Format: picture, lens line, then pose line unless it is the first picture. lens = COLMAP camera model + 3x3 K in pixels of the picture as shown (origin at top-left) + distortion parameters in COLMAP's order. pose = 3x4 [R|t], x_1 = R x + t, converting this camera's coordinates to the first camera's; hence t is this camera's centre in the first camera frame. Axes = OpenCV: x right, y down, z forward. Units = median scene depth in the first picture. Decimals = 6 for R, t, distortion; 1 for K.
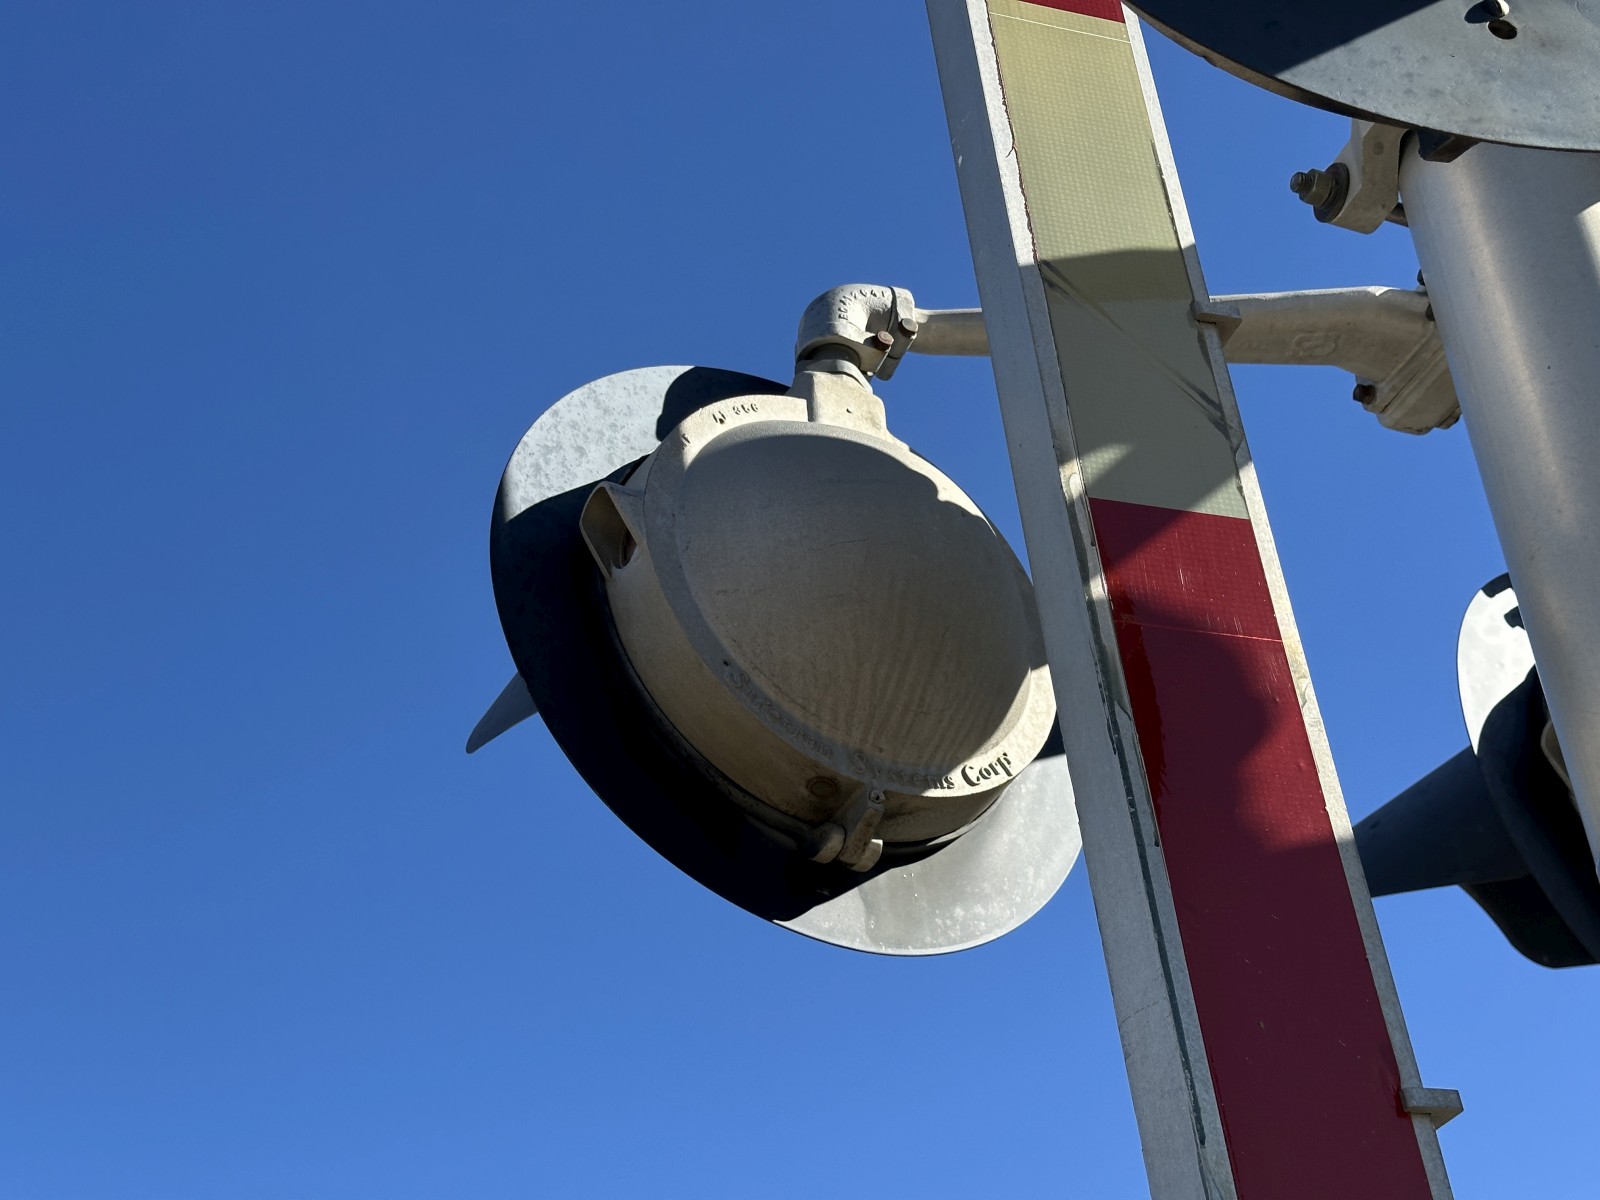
lens RADIAL K [[2192.3, 0, 800.0], [0, 2192.3, 600.0], [0, 0, 1]] dist [0.108956, -0.047841]
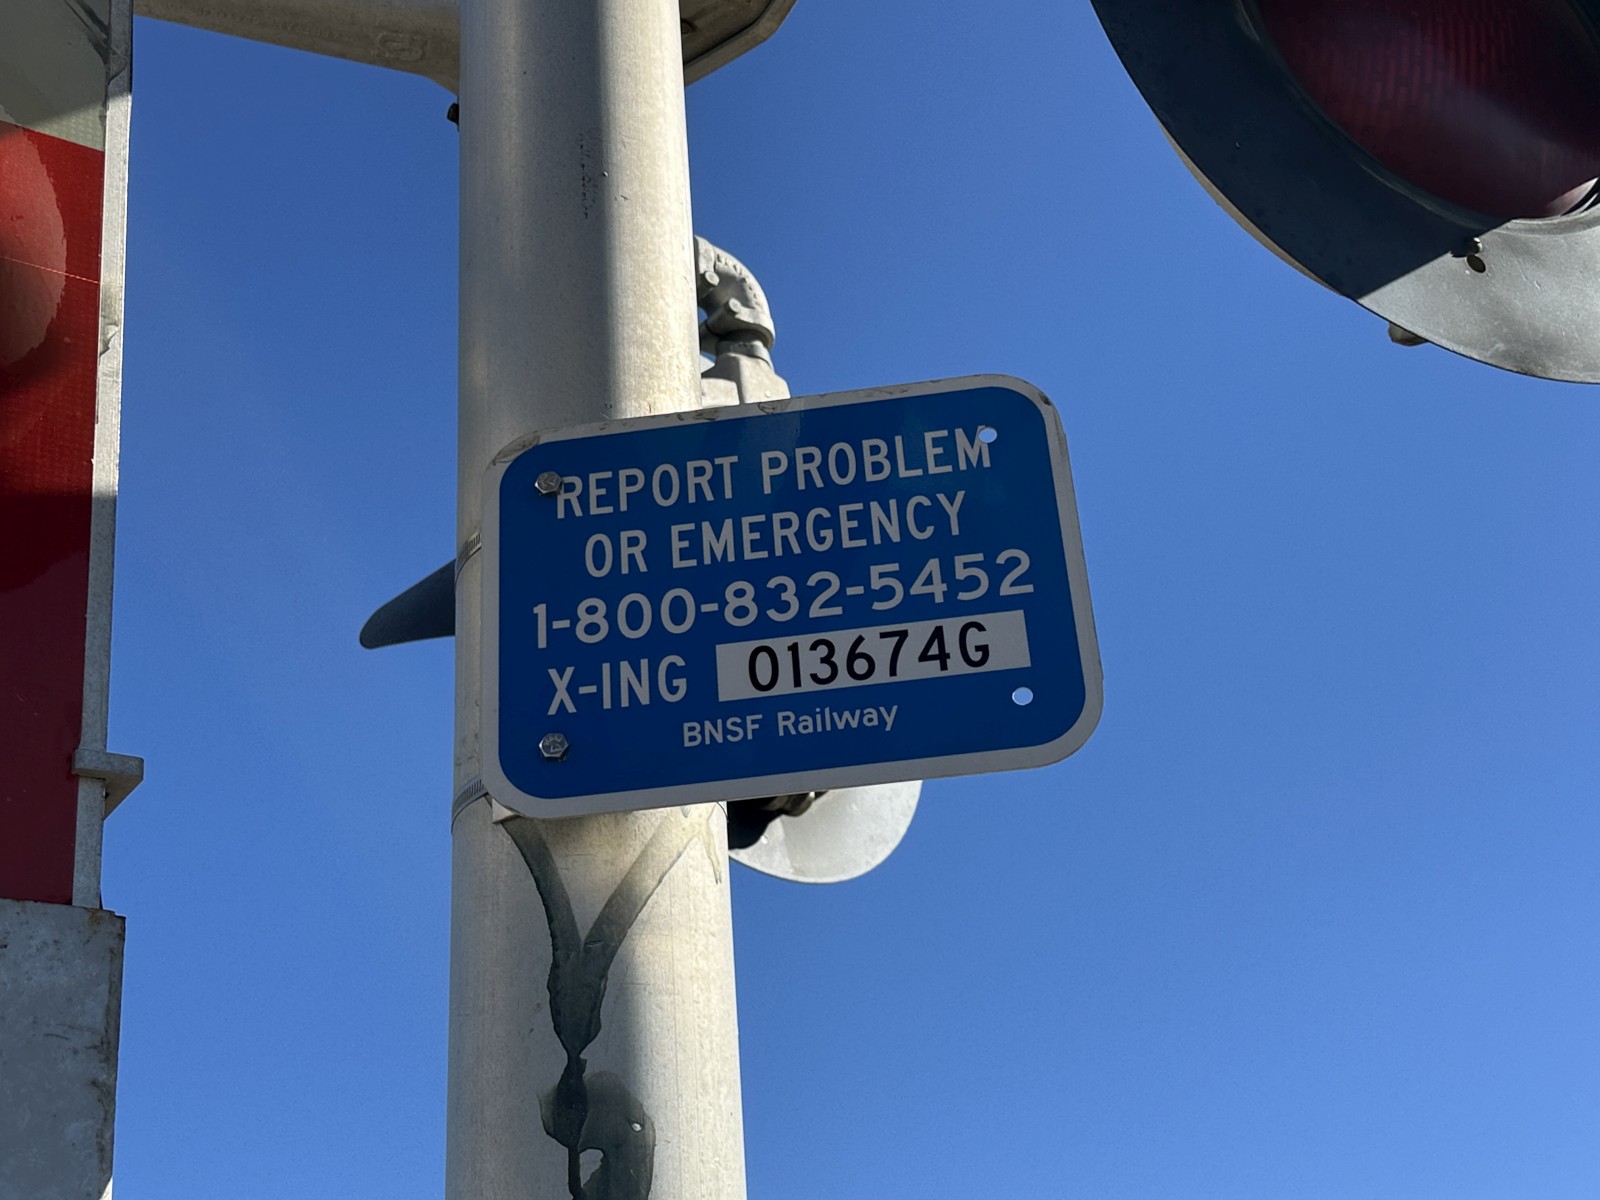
lens RADIAL K [[2192.3, 0, 800.0], [0, 2192.3, 600.0], [0, 0, 1]] dist [0.108956, -0.047841]
pose [[0.965751, 0.119448, 0.230340, 0.248622], [-0.137357, 0.988497, 0.063293, 0.041385], [-0.220130, -0.092764, 0.971050, 0.025171]]
